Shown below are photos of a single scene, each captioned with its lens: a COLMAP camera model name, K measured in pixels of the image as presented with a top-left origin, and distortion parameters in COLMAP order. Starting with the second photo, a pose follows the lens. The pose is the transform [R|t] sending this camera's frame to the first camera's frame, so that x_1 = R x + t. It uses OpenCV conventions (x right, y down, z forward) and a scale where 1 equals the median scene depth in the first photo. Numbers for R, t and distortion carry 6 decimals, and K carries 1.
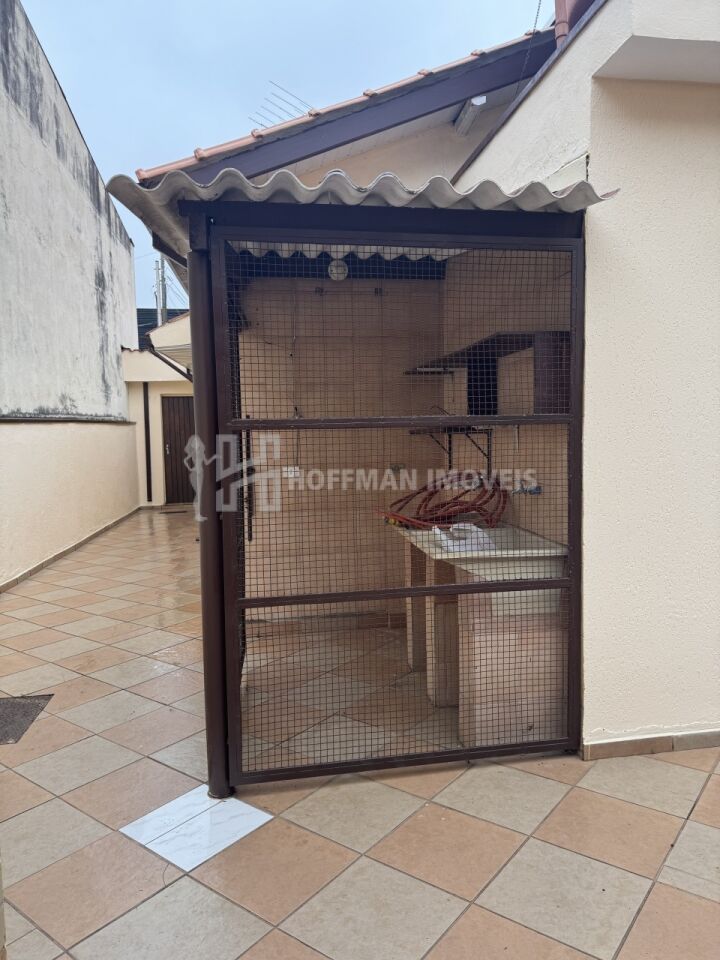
lens RADIAL K [[682.8, 0, 360.0], [0, 682.8, 480.0], [0, 0, 1]] dist [0.049131, -0.070350]
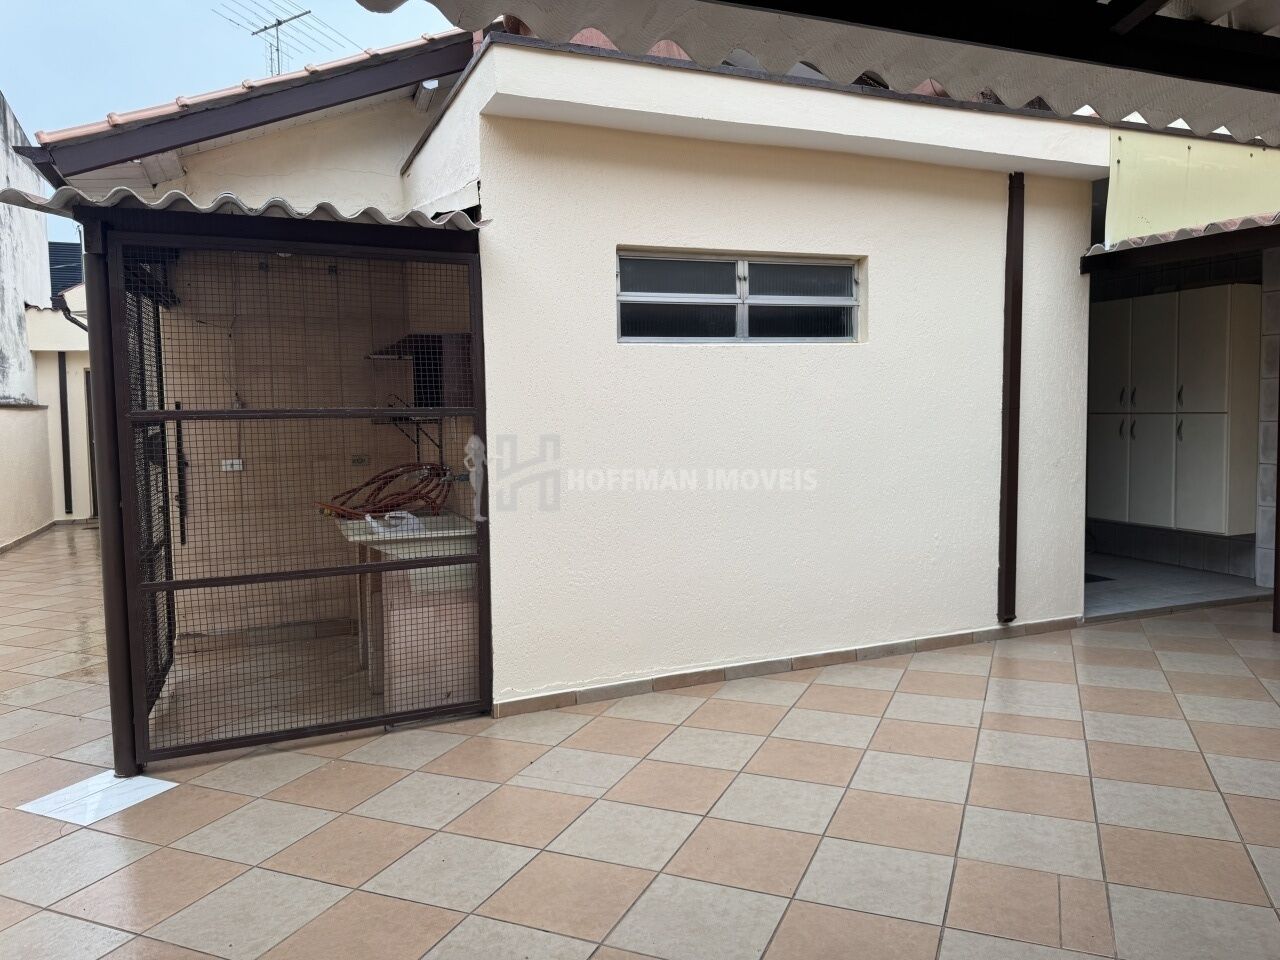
lens RADIAL K [[910.4, 0, 637.8], [0, 910.4, 467.4], [0, 0, 1]] dist [0.049131, -0.070350]
pose [[0.968715, -0.013953, 0.247784, 0.165661], [0.017858, 0.999749, -0.013521, 0.023414], [-0.247533, 0.017523, 0.968721, -0.430551]]
